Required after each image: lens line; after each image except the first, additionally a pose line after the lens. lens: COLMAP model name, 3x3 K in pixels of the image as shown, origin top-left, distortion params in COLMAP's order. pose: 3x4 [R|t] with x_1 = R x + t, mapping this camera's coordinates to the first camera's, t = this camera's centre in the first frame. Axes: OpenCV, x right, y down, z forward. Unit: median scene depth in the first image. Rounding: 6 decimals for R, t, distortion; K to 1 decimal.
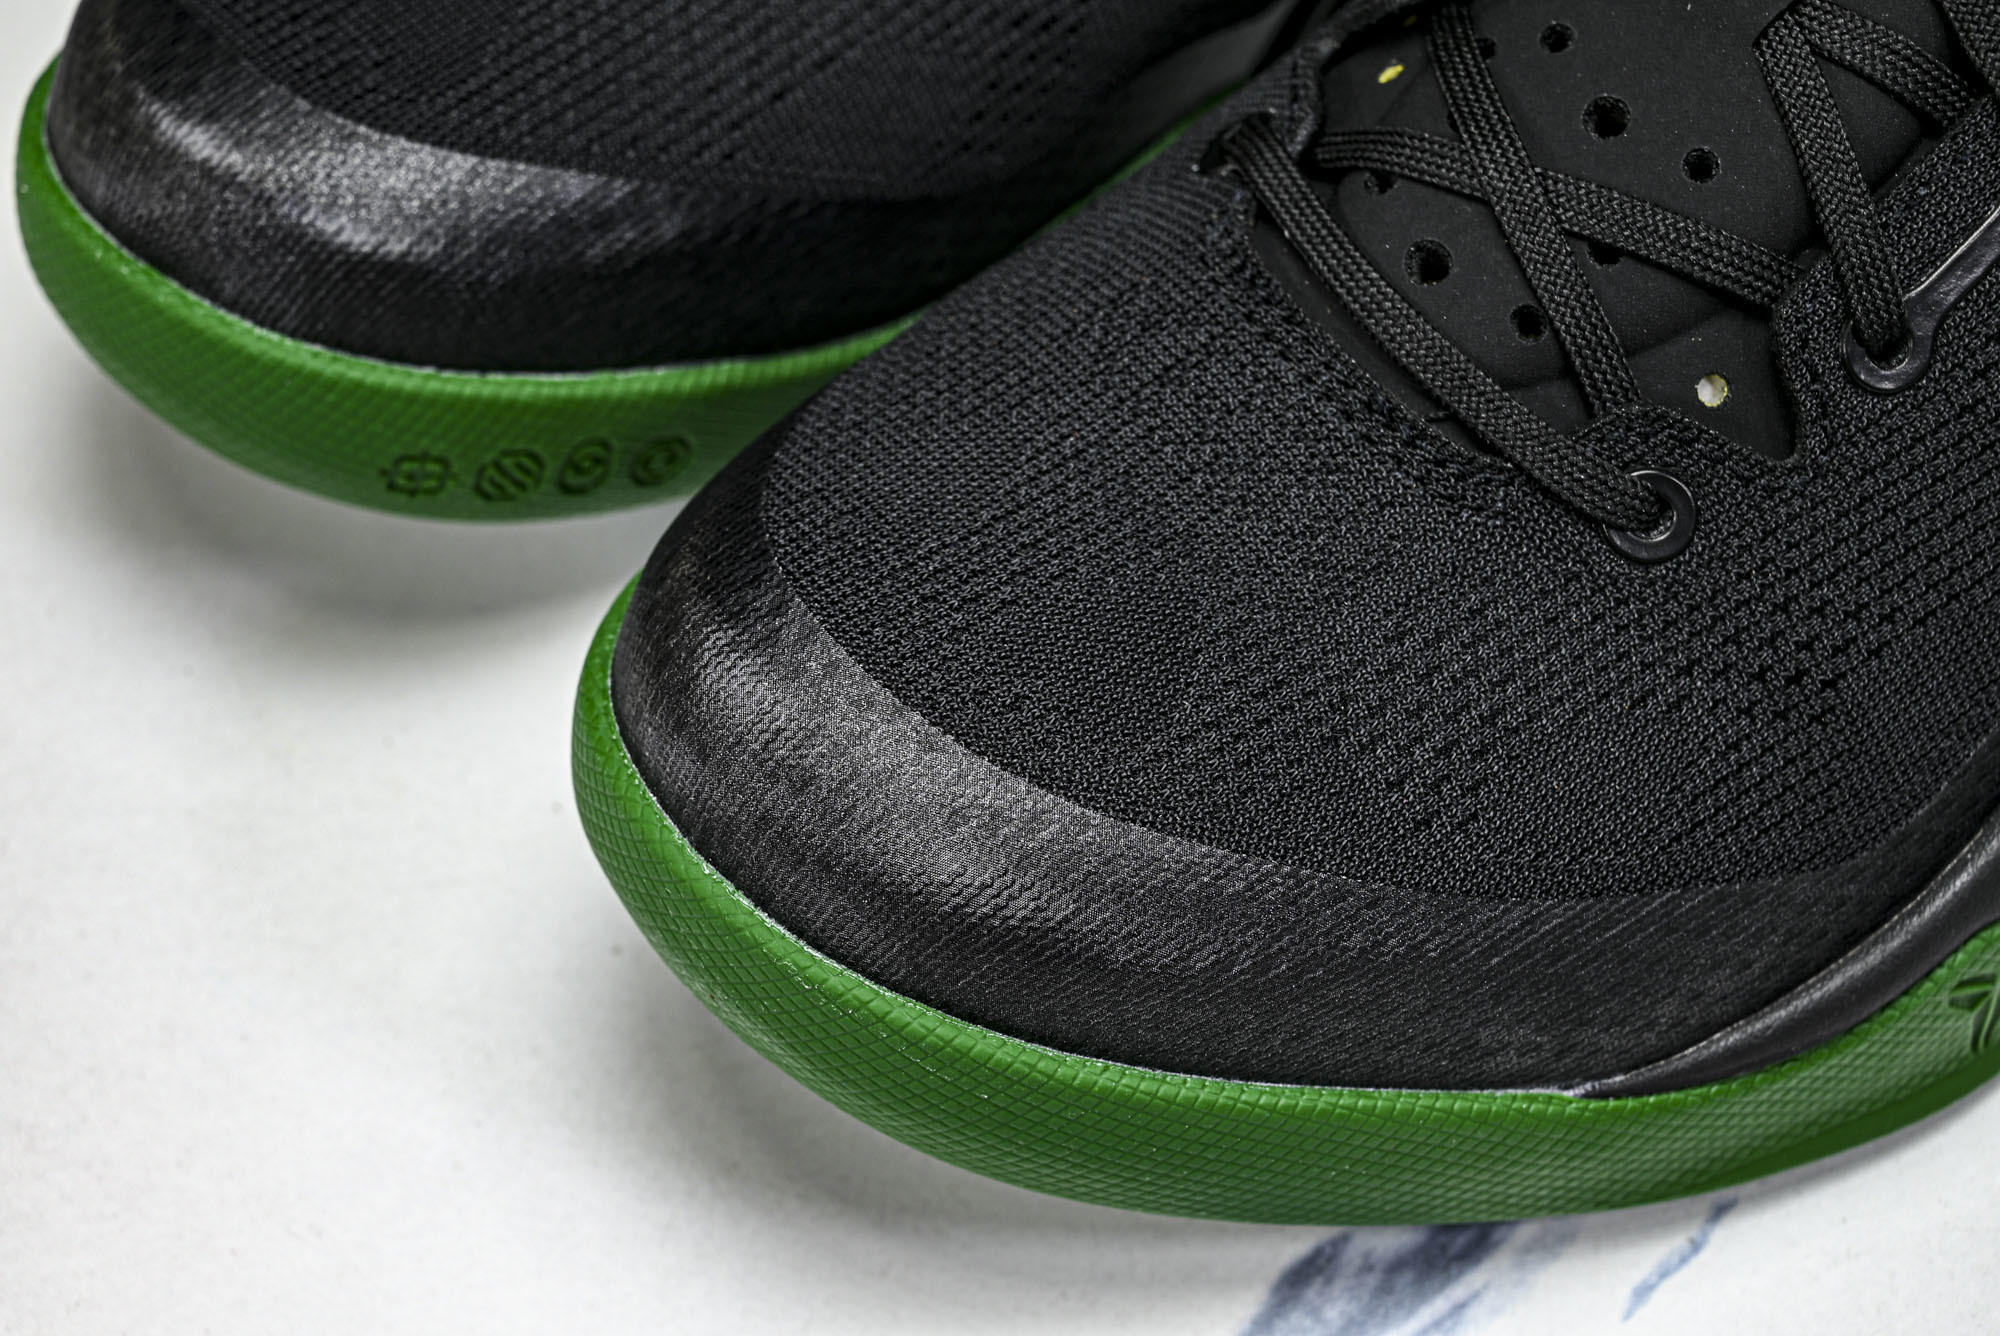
lens RADIAL K [[3868.3, 0, 1000.0], [0, 3868.3, 668.0], [0, 0, 1]] dist [0.003653, 0.173149]
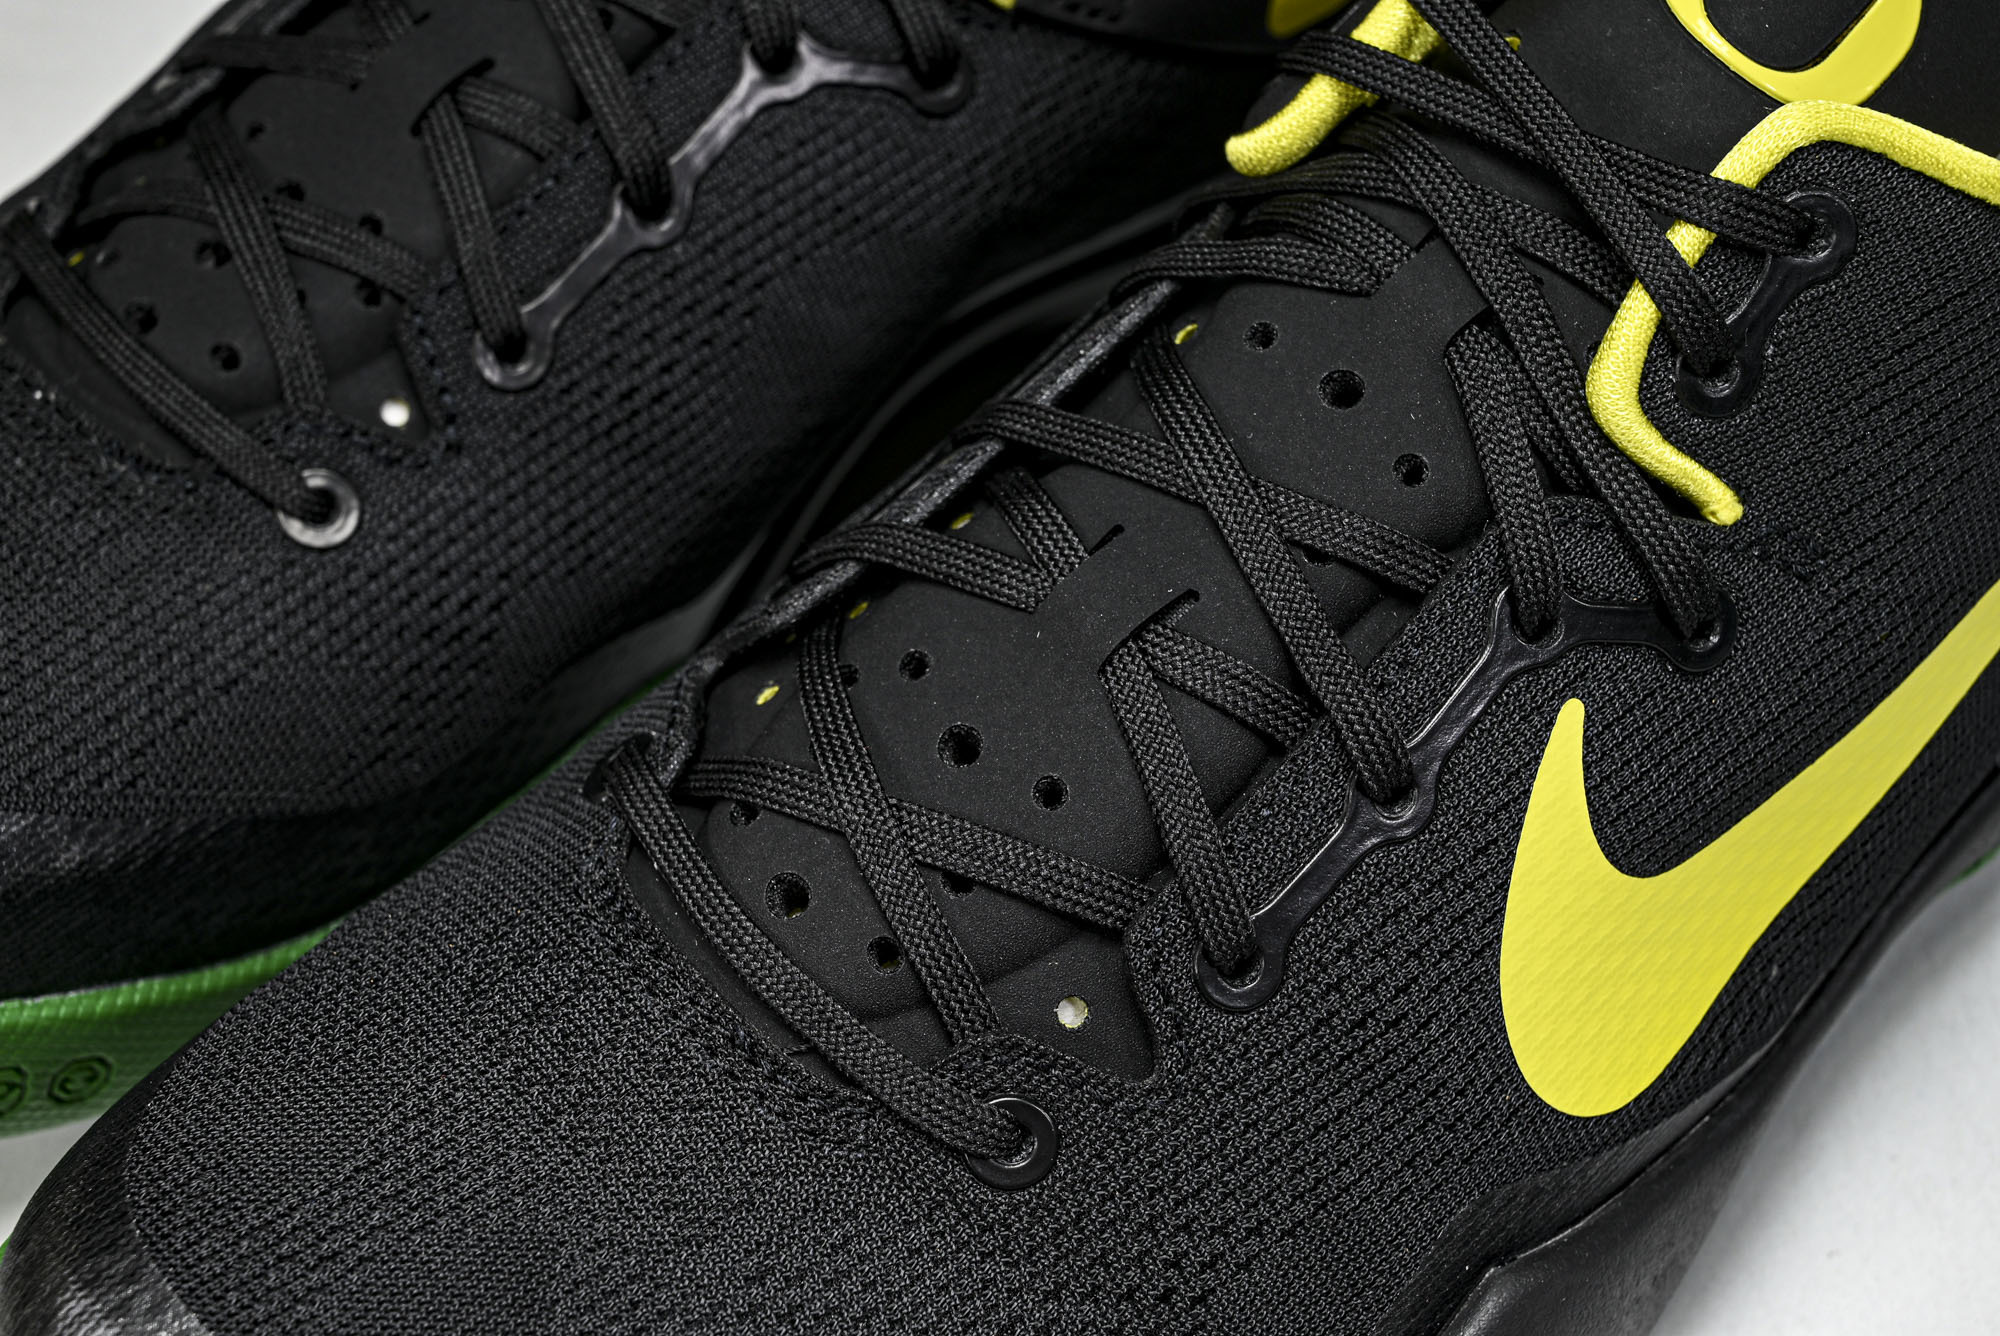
lens RADIAL K [[3868.3, 0, 1000.0], [0, 3868.3, 668.0], [0, 0, 1]] dist [0.003653, 0.173149]
pose [[0.998572, -0.031888, 0.042852, 0.125218], [0.035187, 0.996285, -0.078597, -0.083007], [-0.040186, 0.079992, 0.995985, -0.015226]]
